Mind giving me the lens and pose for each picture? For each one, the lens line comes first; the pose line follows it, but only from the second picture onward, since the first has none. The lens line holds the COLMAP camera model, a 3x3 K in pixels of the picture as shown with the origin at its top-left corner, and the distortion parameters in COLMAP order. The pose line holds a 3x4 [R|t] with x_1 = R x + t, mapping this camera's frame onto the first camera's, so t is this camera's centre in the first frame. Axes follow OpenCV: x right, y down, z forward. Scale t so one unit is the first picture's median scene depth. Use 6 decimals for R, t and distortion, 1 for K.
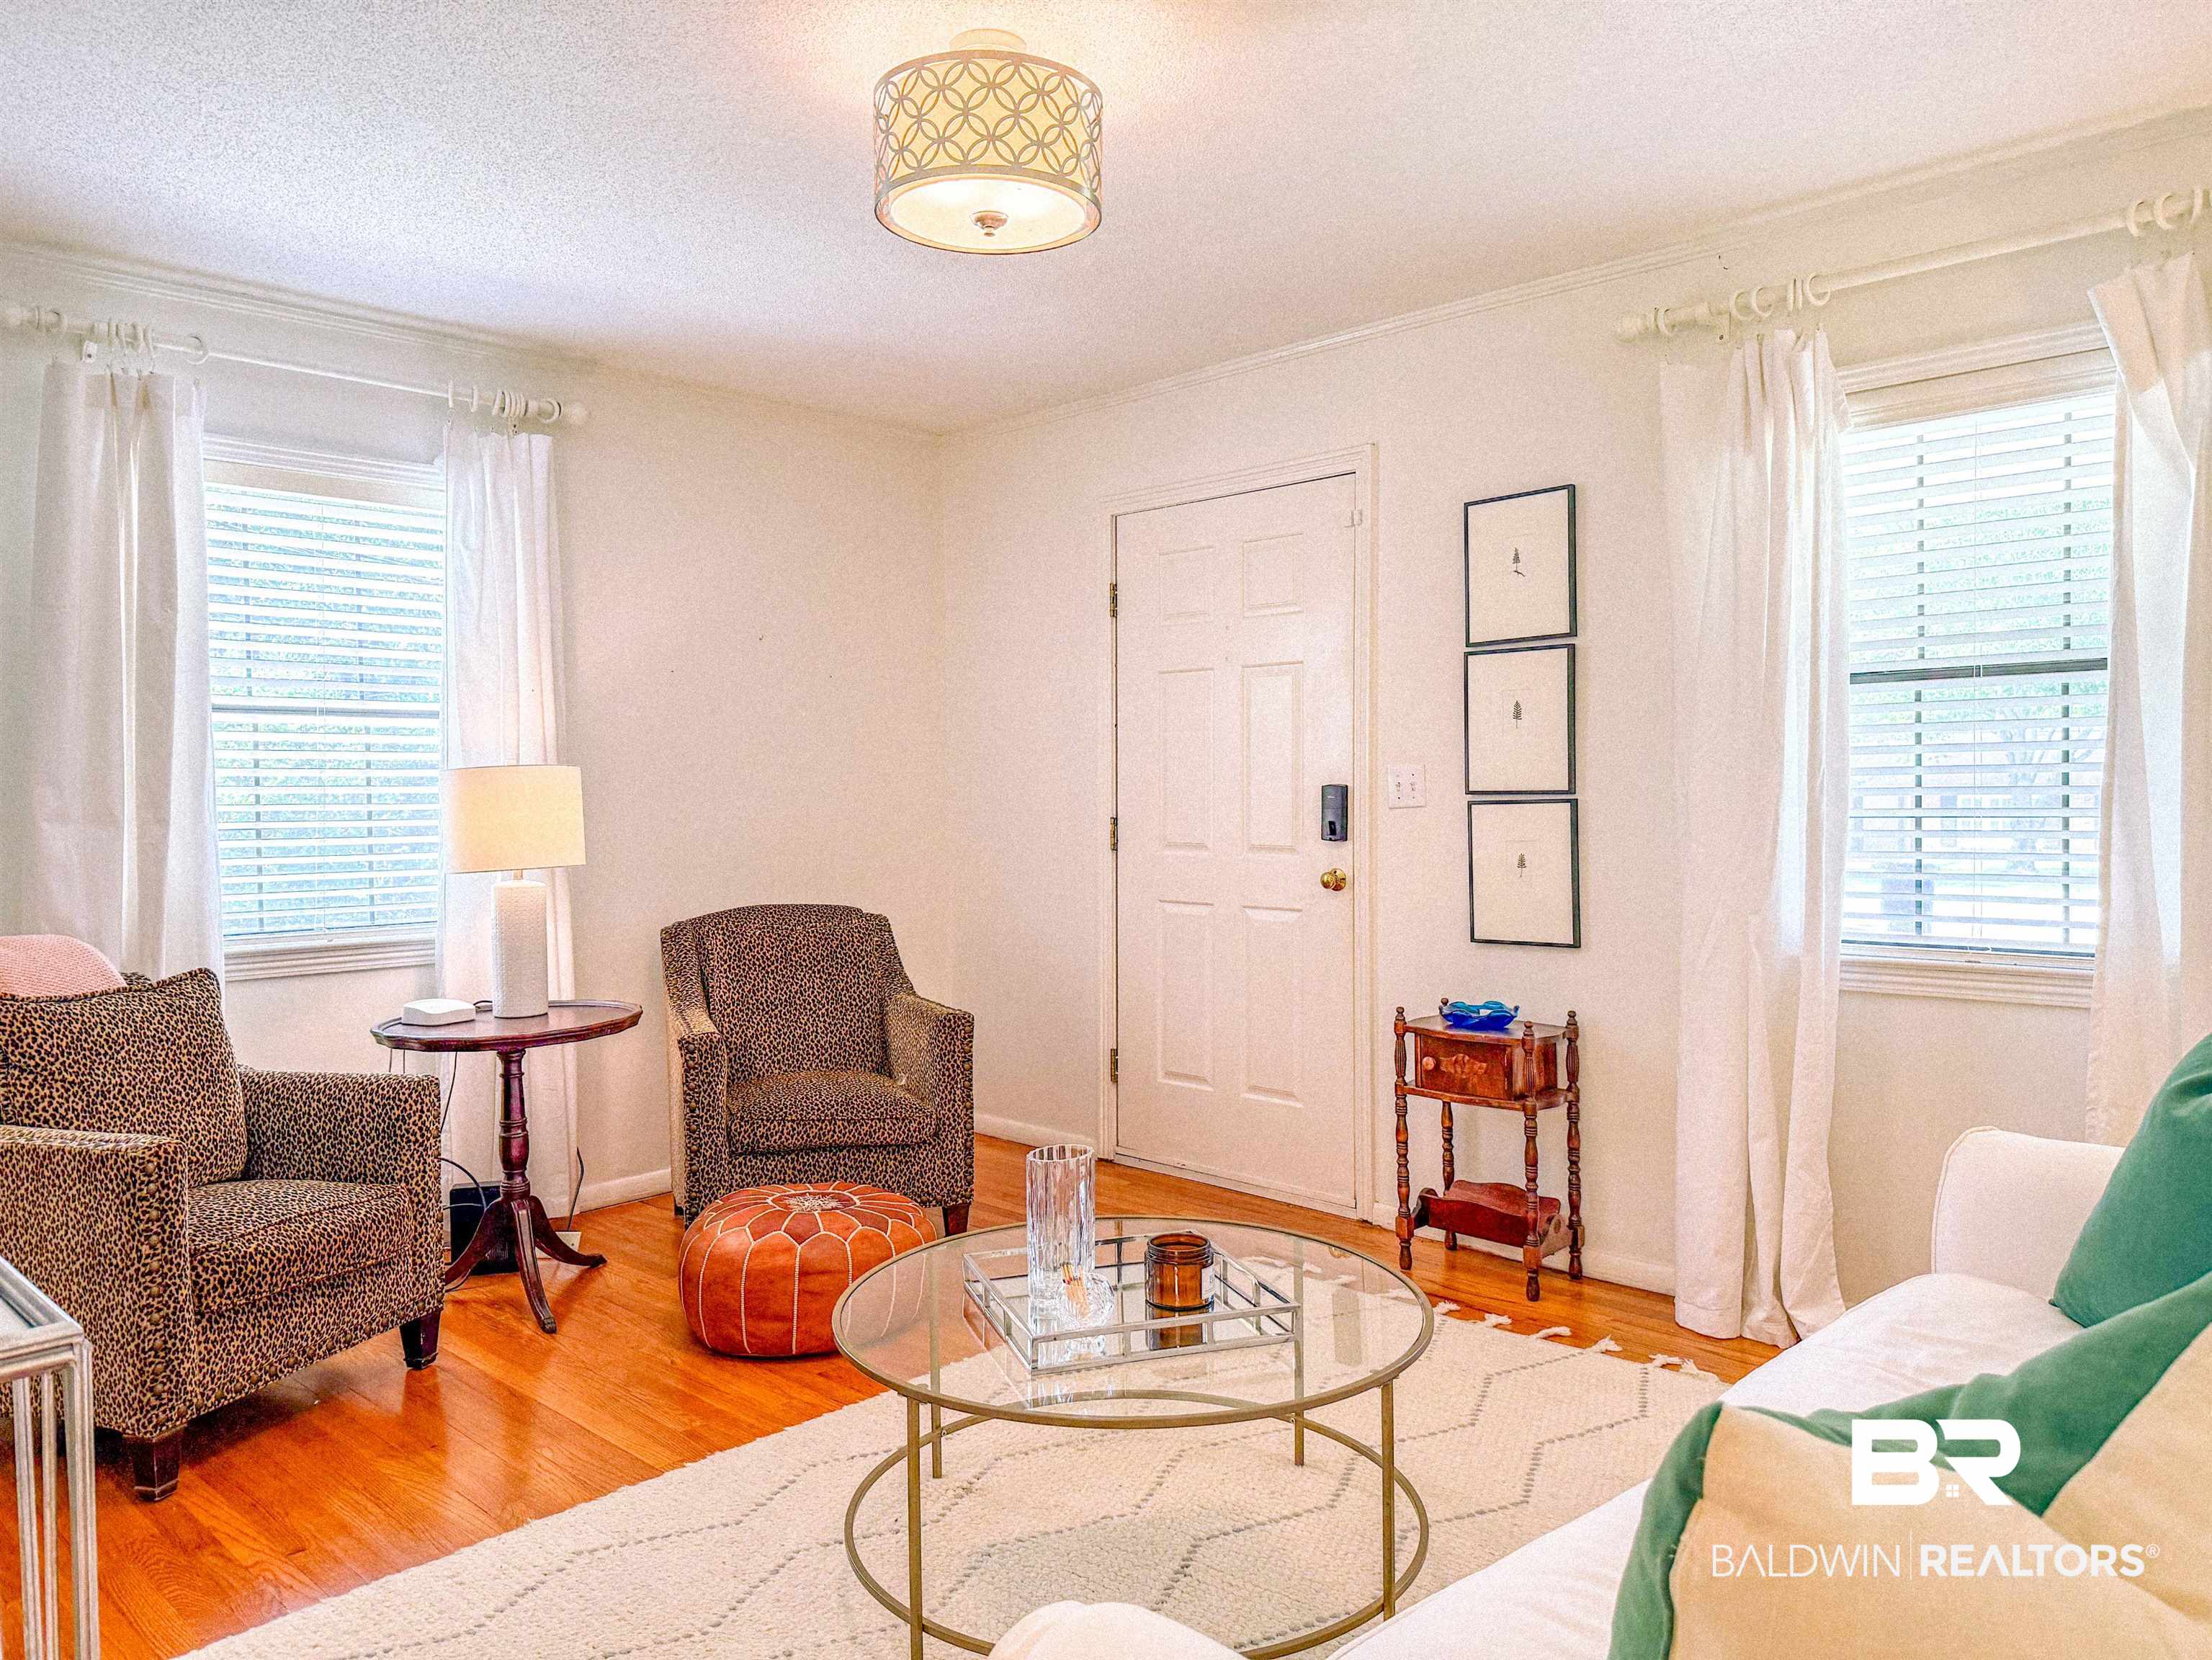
lens RADIAL K [[1583.1, 0, 1103.1], [0, 1583.1, 817.1], [0, 0, 1]] dist [0.120358, -0.206723]
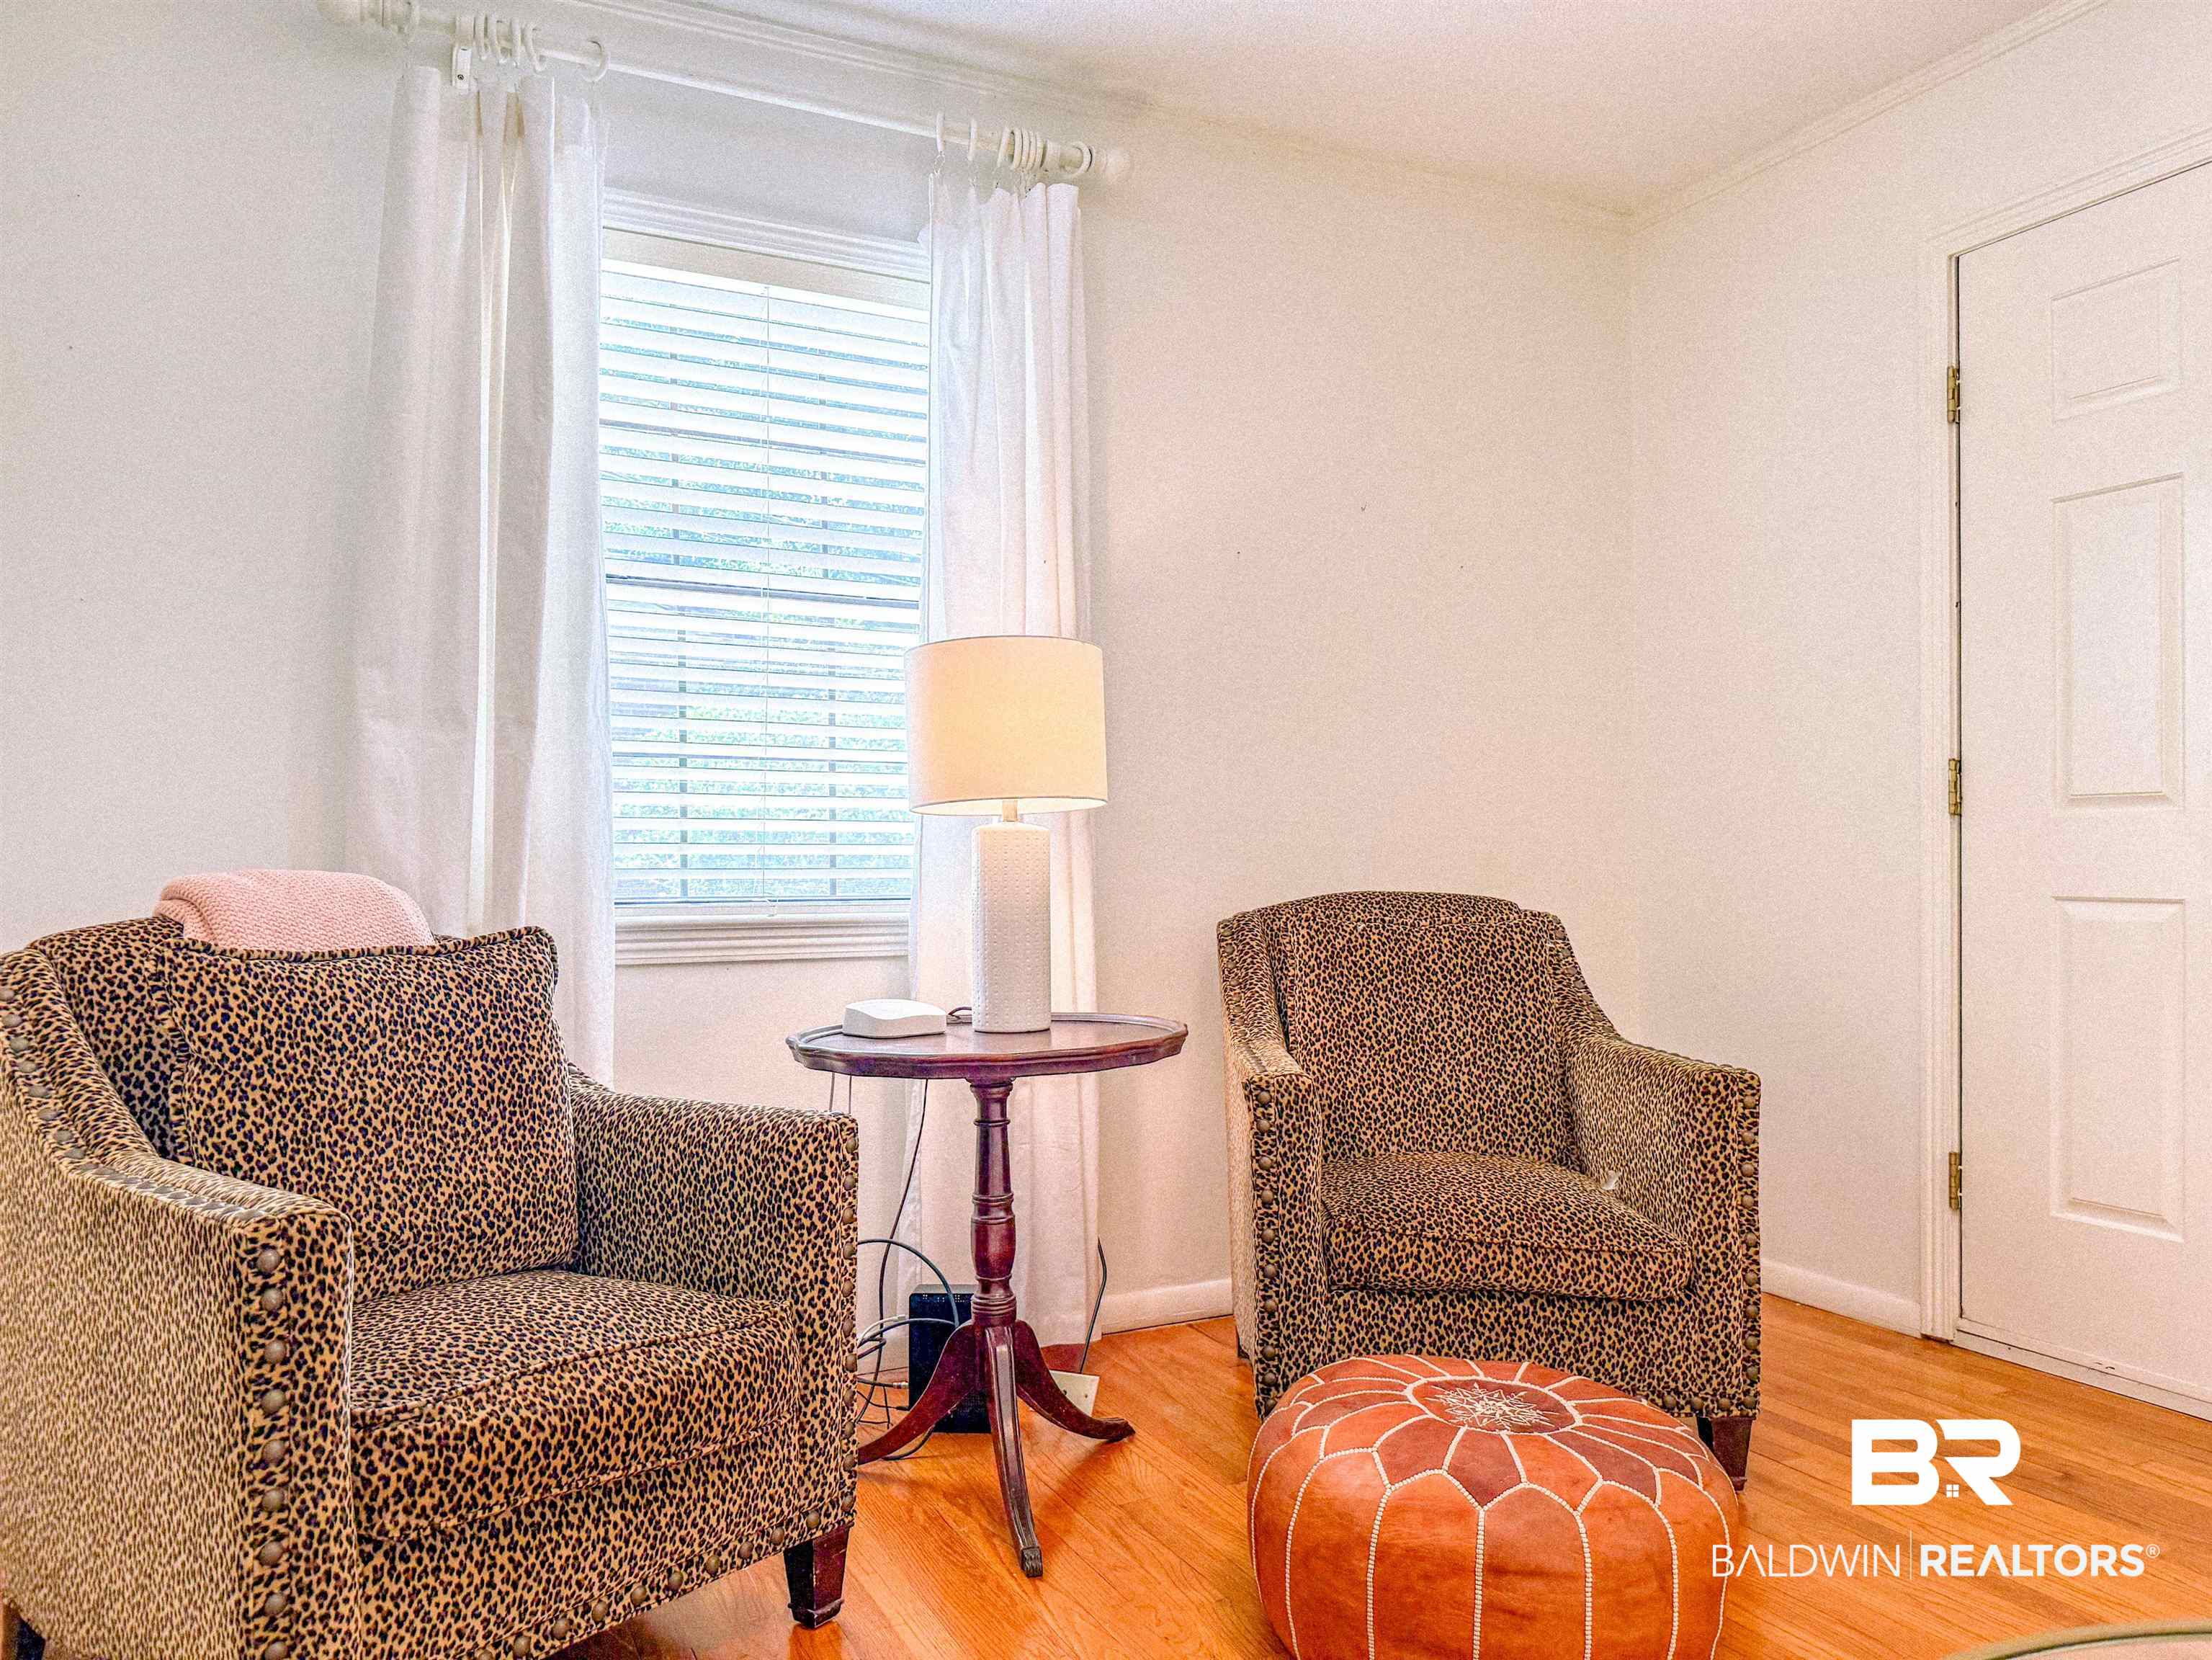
lens RADIAL K [[1583.1, 0, 1103.1], [0, 1583.1, 817.1], [0, 0, 1]] dist [0.120358, -0.206723]
pose [[0.941707, -0.000565, -0.336433, -0.115256], [-0.014336, 0.999023, -0.041803, 0.065509], [0.336128, 0.044189, 0.940779, 0.417407]]
